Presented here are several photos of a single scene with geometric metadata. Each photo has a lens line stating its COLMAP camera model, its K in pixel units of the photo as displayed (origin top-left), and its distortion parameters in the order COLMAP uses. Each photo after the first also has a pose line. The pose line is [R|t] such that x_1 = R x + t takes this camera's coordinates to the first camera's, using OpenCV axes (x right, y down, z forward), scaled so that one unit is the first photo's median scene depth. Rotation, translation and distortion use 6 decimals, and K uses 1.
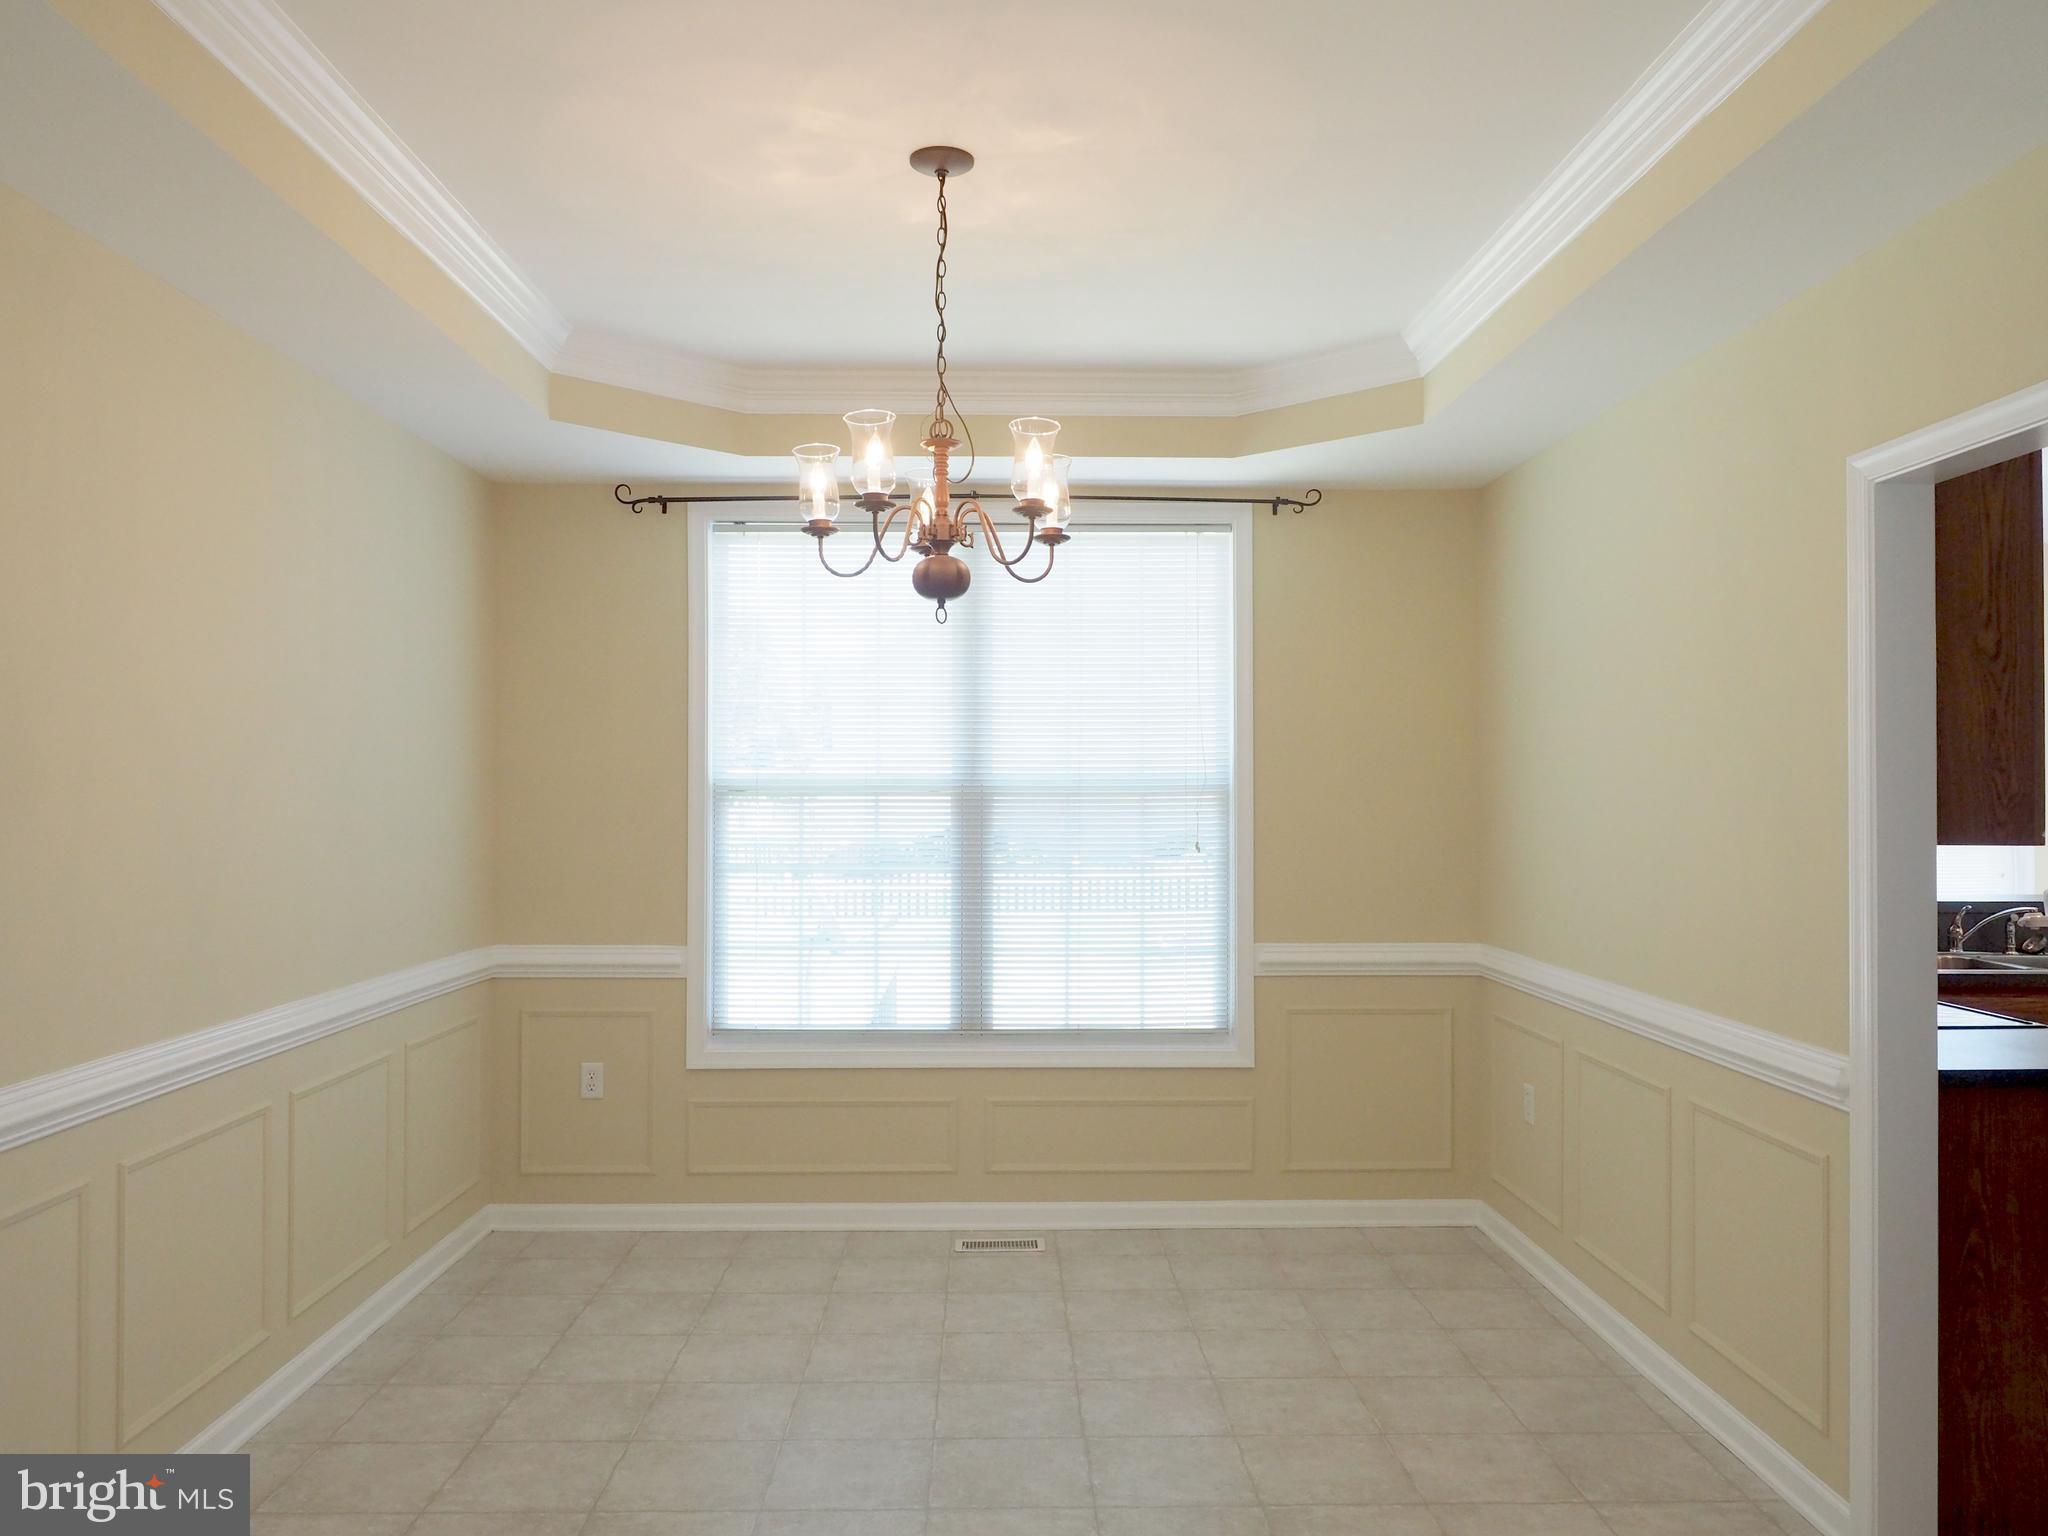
lens RADIAL K [[1485.8, 0, 1027.5], [0, 1485.8, 760.0], [0, 0, 1]] dist [-0.009980, -0.000035]
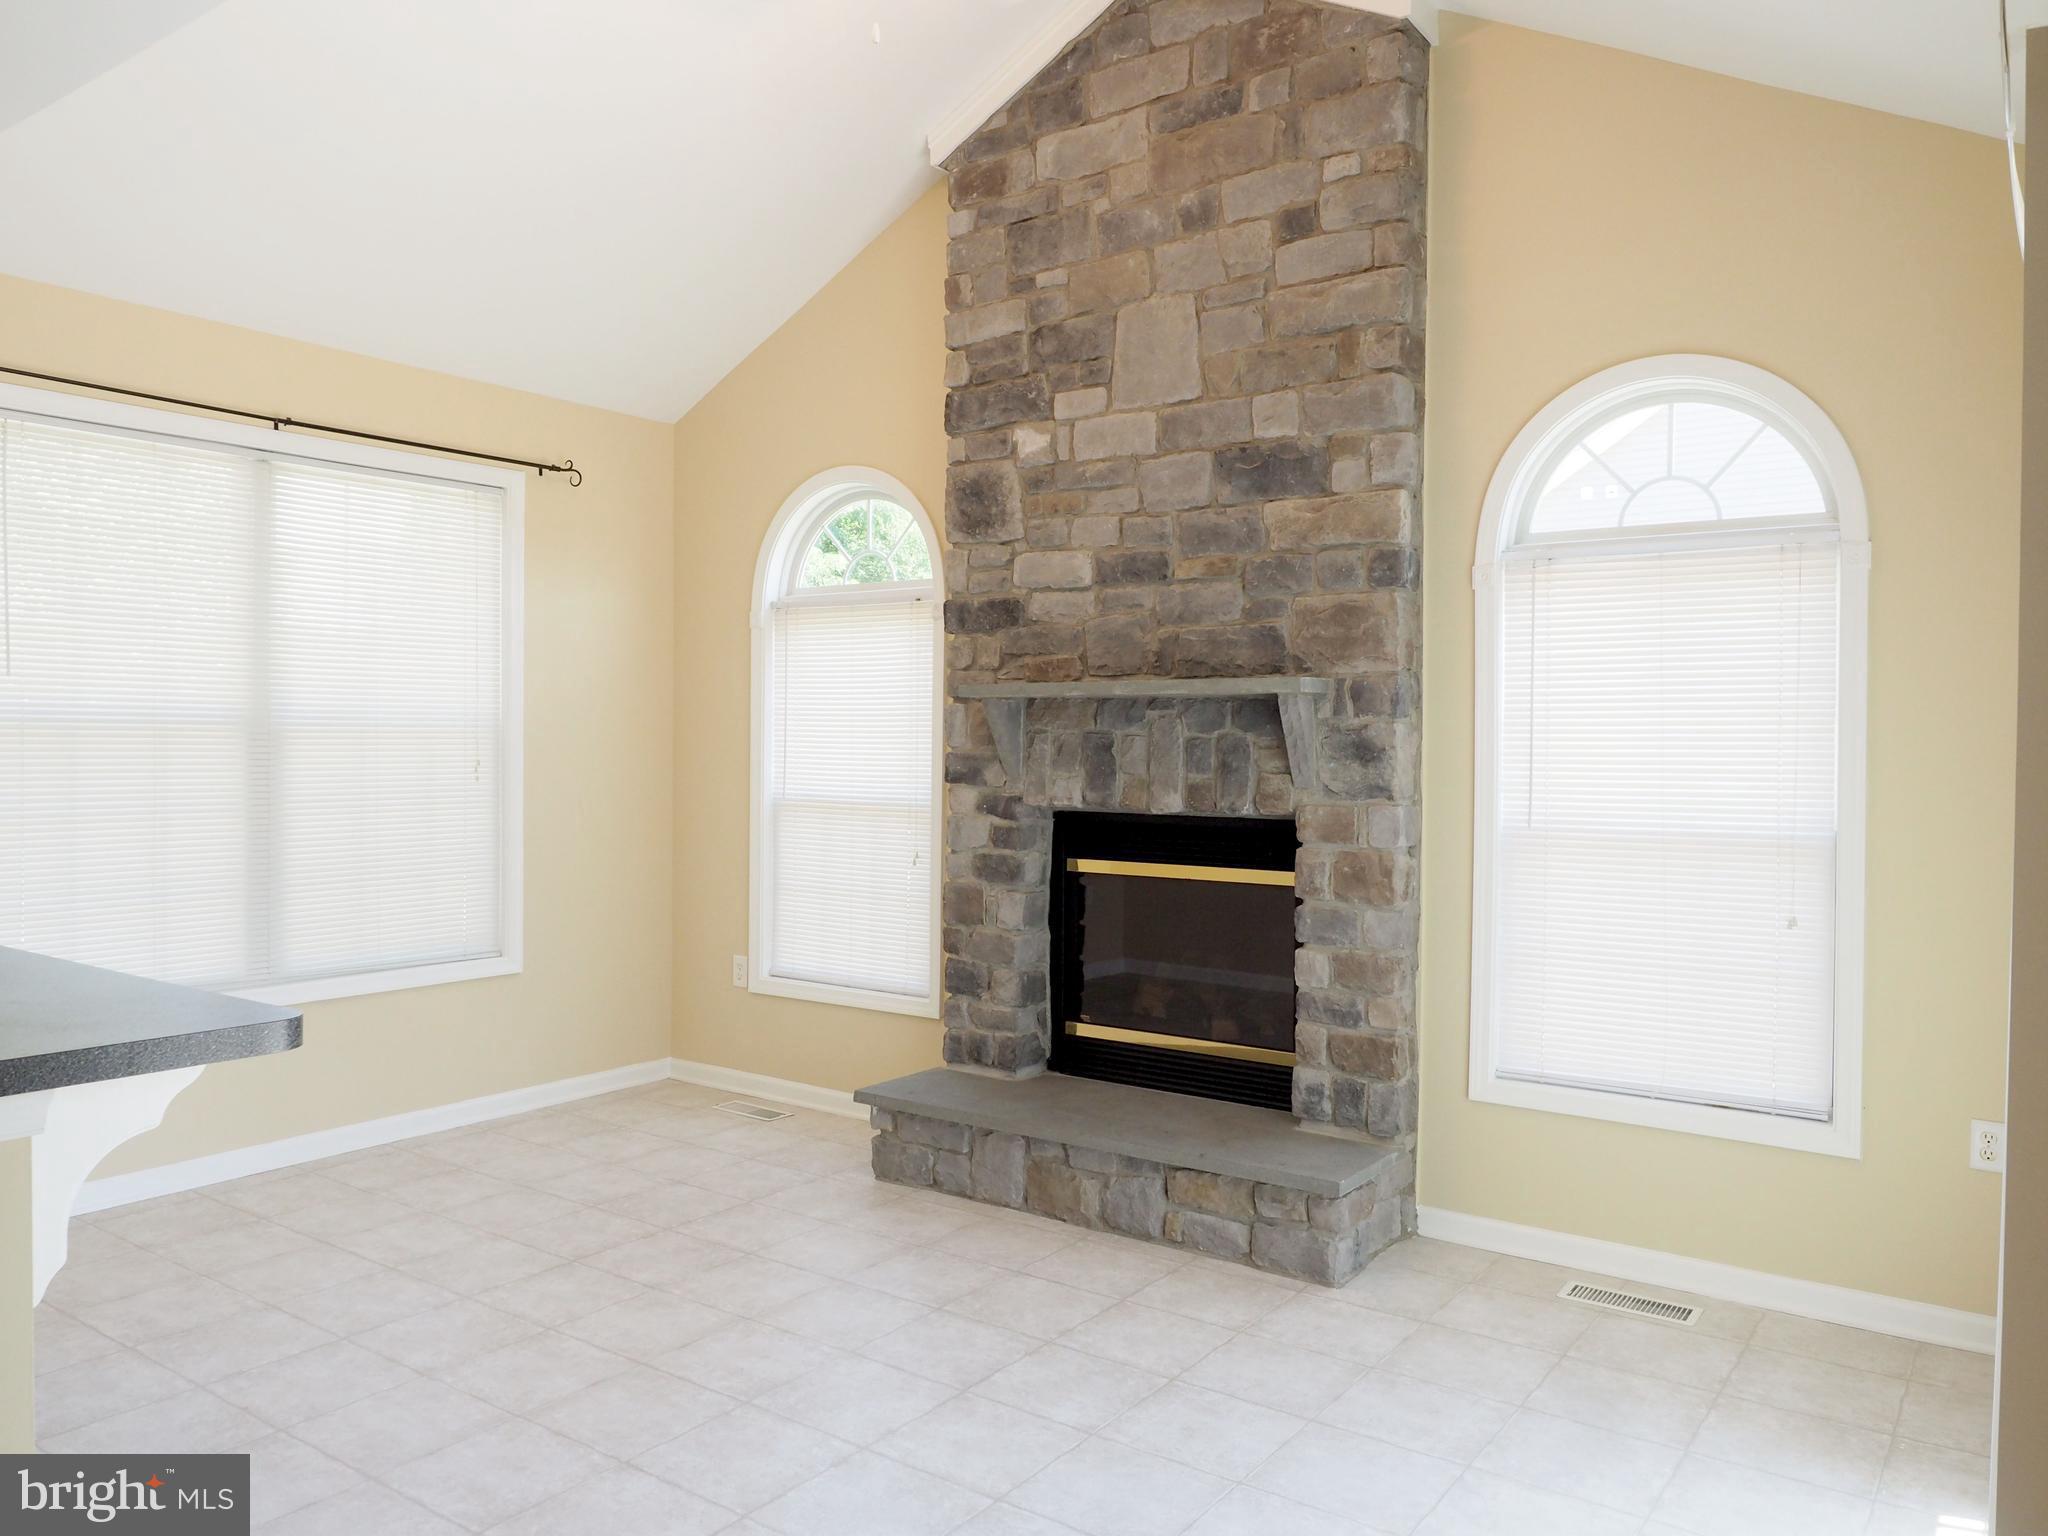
lens RADIAL K [[1485.8, 0, 1027.5], [0, 1485.8, 760.0], [0, 0, 1]] dist [-0.009980, -0.000035]
pose [[0.801674, 0.011640, -0.597648, 0.752072], [0.005541, 0.999623, 0.026902, 0.020843], [0.597736, -0.024878, 0.801307, 0.604318]]
